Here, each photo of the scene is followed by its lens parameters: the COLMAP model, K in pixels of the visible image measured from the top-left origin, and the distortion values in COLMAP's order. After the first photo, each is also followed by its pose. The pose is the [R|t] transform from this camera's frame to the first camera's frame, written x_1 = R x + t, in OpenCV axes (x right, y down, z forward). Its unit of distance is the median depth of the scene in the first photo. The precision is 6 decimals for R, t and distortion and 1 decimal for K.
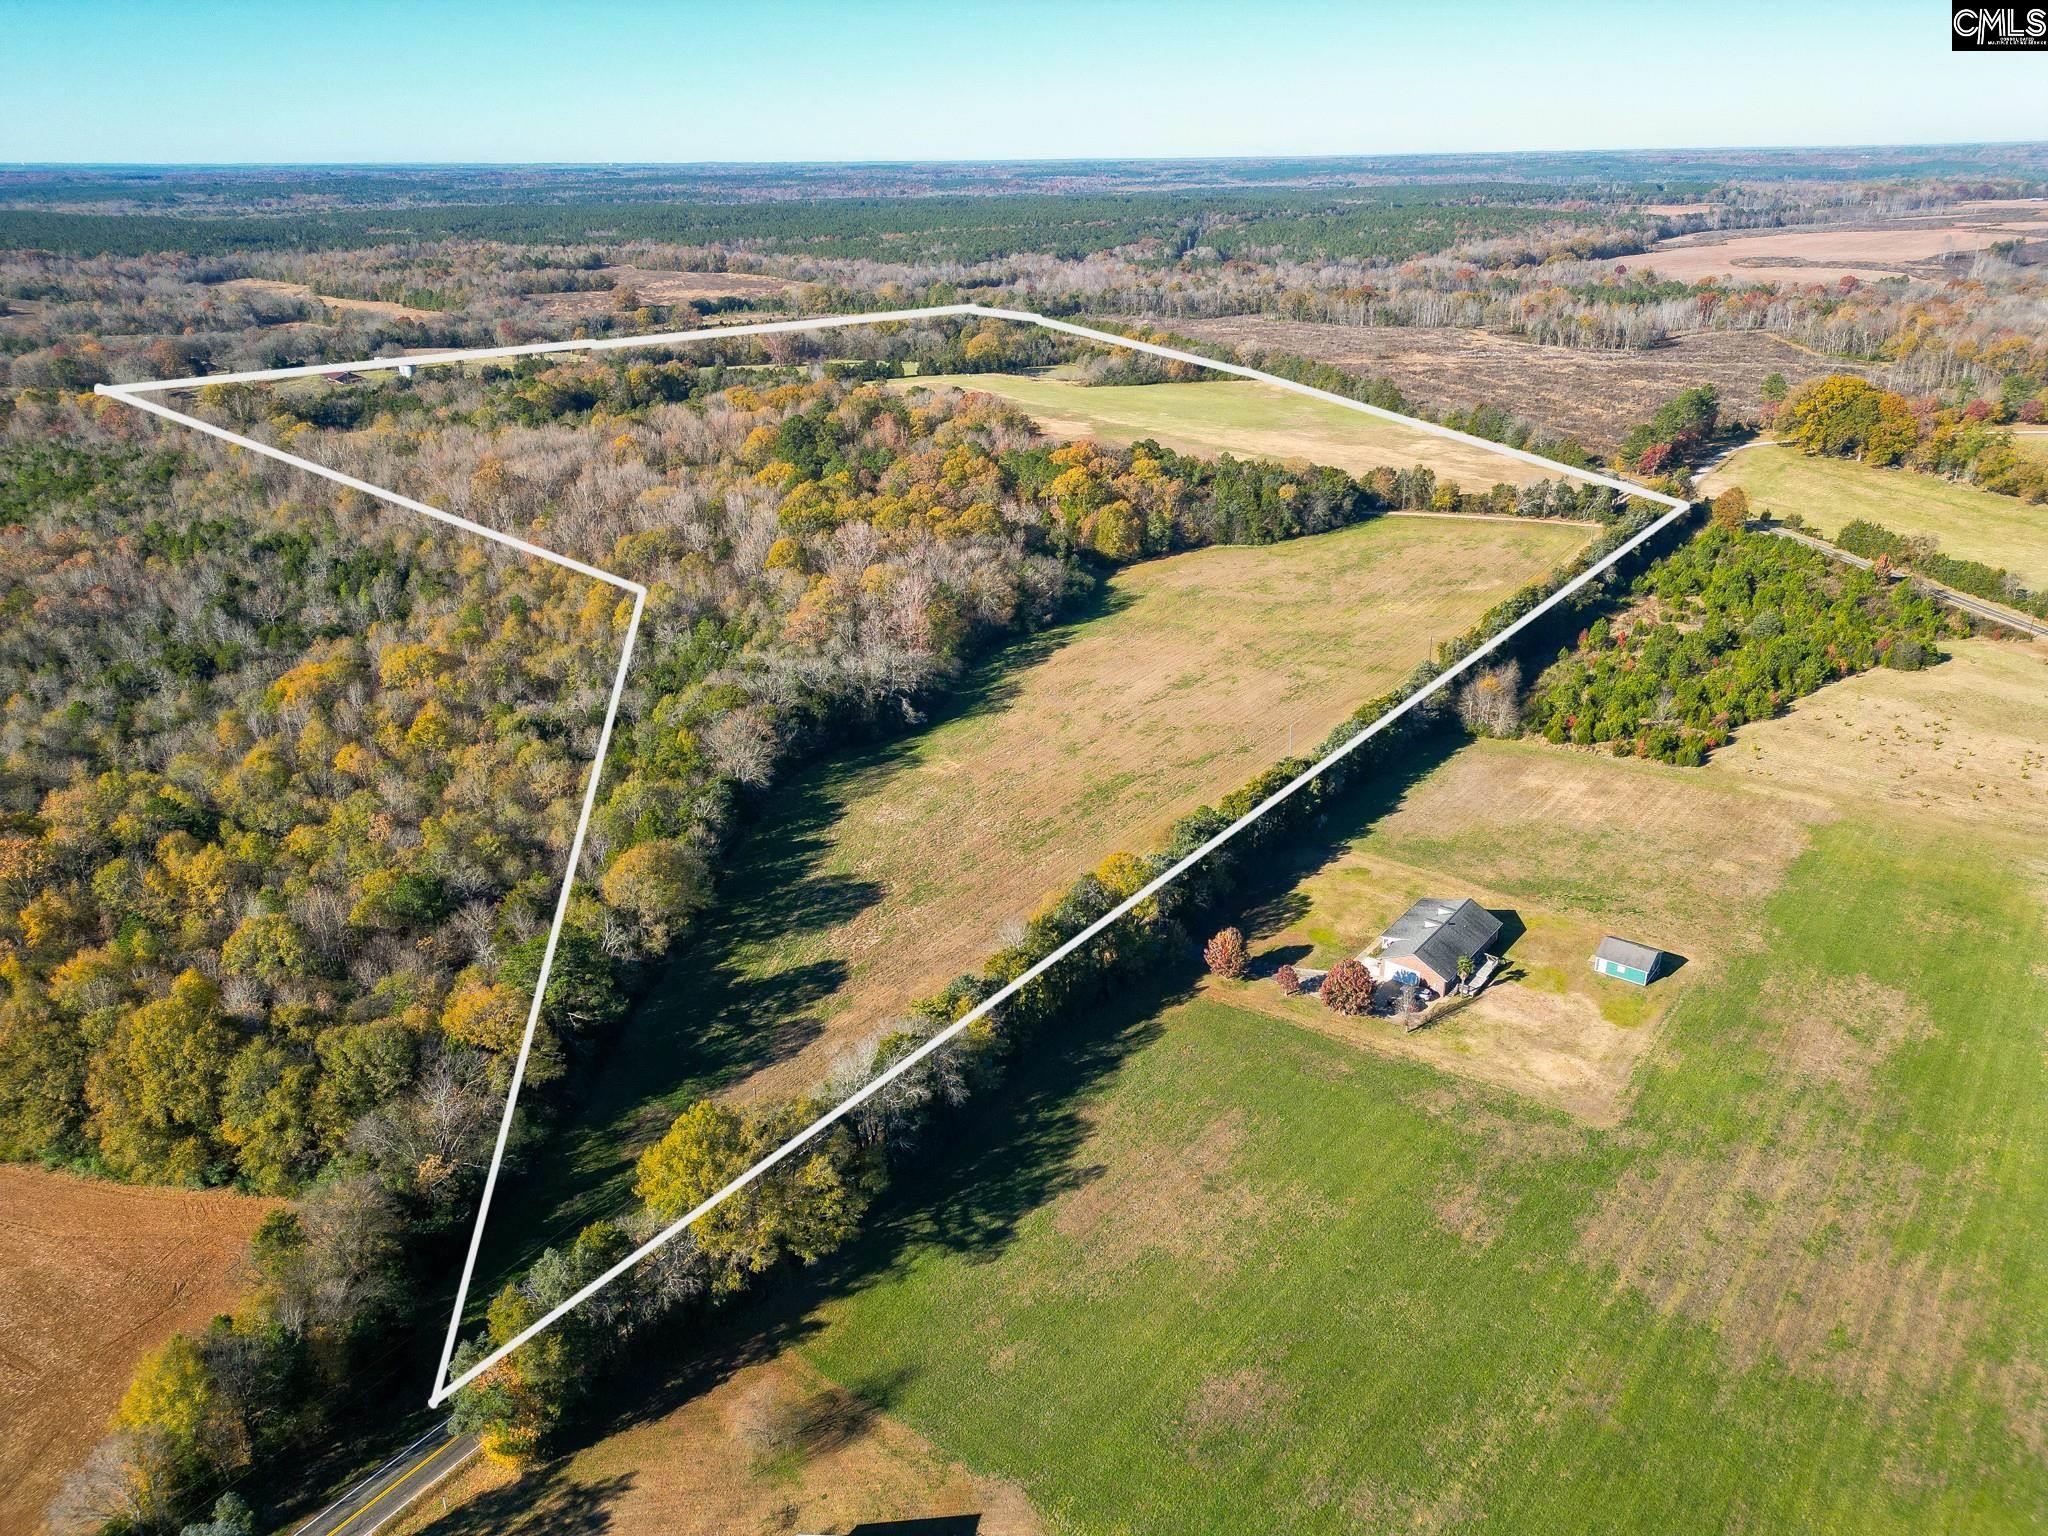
lens RADIAL K [[1426.7, 0, 1012.5], [0, 1426.7, 773.1], [0, 0, 1]] dist [0.073369, -0.061239]
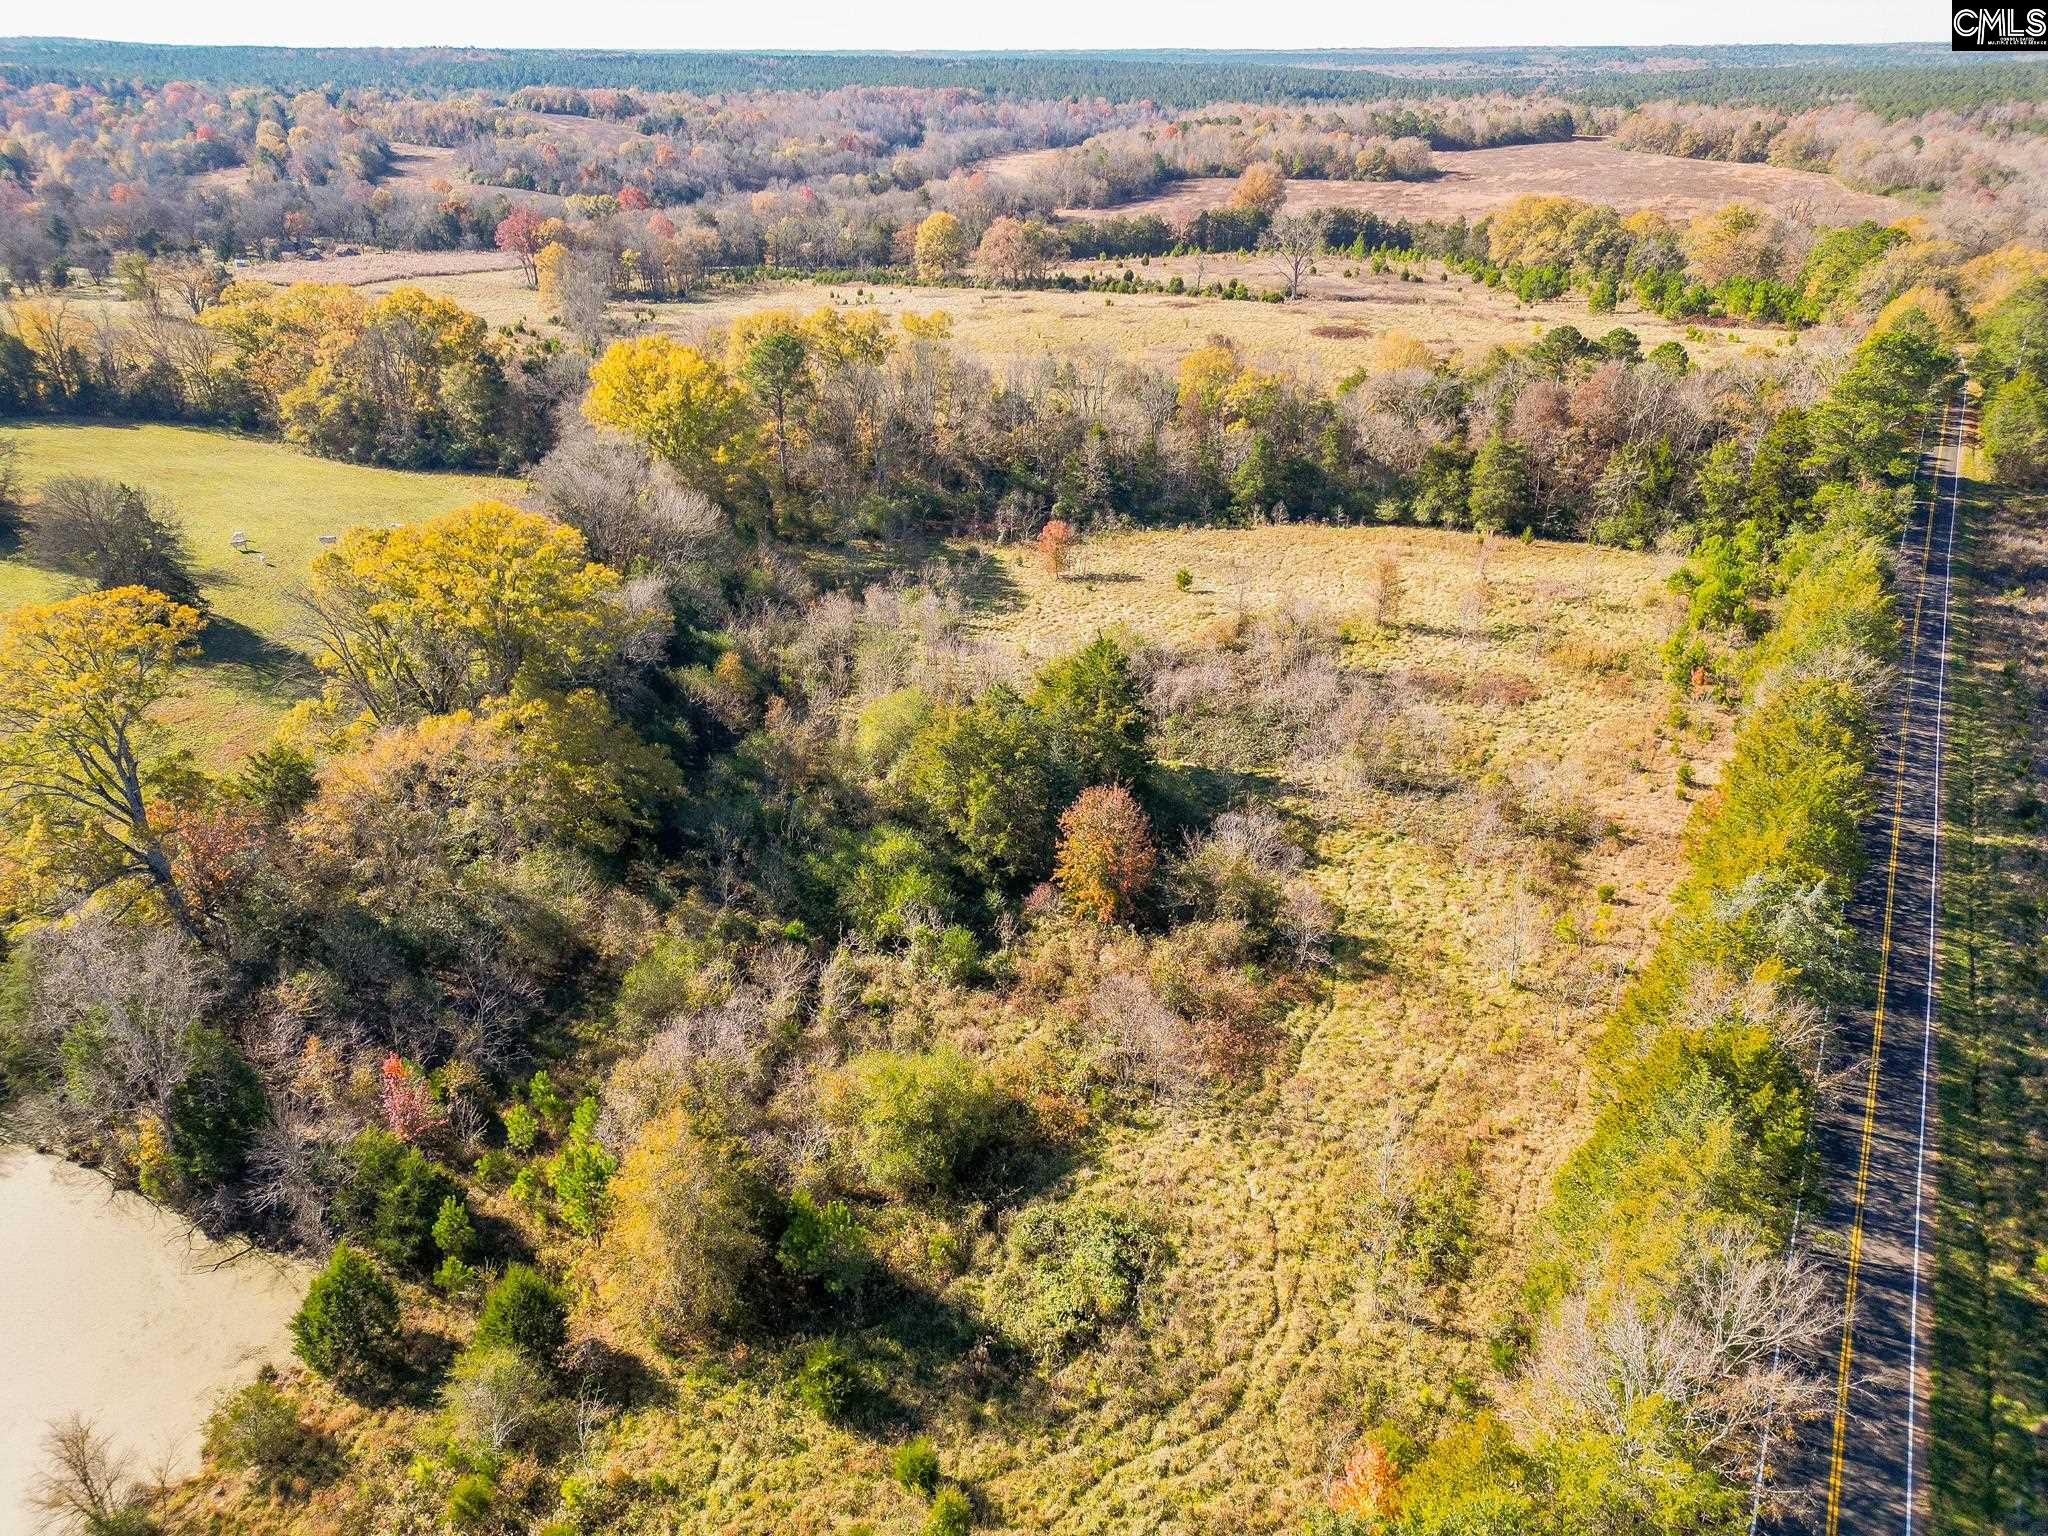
lens RADIAL K [[1426.7, 0, 1031.7], [0, 1426.7, 759.1], [0, 0, 1]] dist [0.073369, -0.061239]
pose [[0.603383, 0.362204, -0.710448, 0.171664], [-0.320653, 0.925902, 0.199717, -0.547899], [0.730144, 0.107301, 0.674815, 1.553787]]
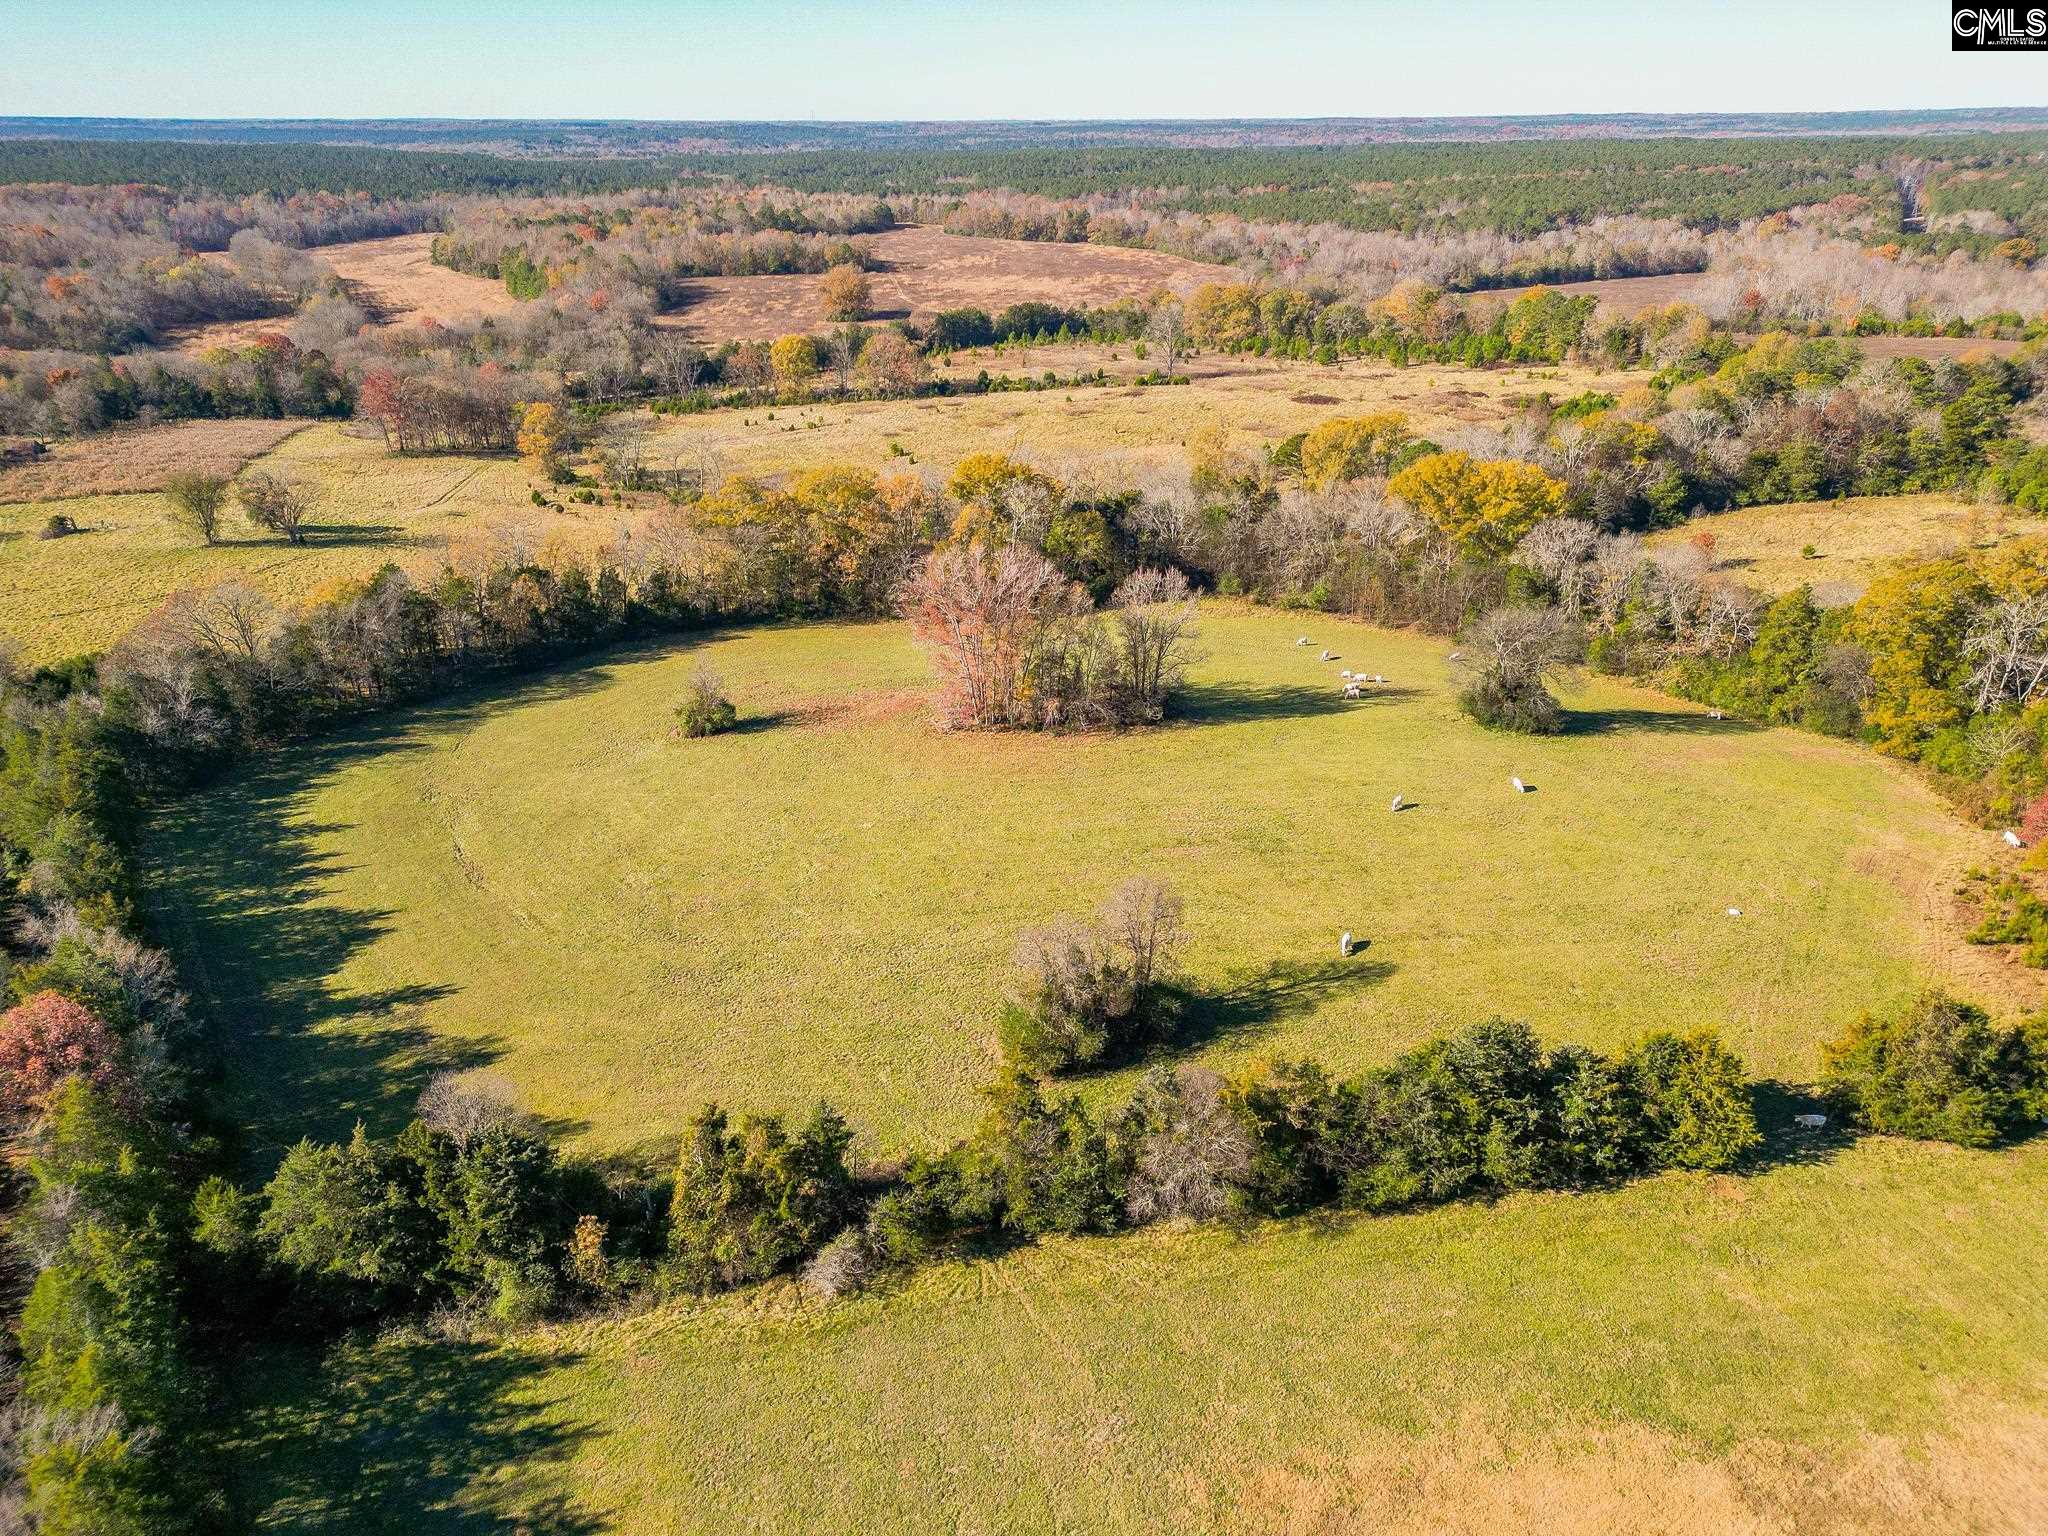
lens RADIAL K [[1426.7, 0, 1022.2], [0, 1426.7, 763.0], [0, 0, 1]] dist [0.073369, -0.061239]
pose [[0.961734, 0.119492, -0.246556, -0.159819], [-0.115106, 0.992832, 0.032182, -0.449894], [0.248634, -0.002570, 0.968594, 1.252434]]
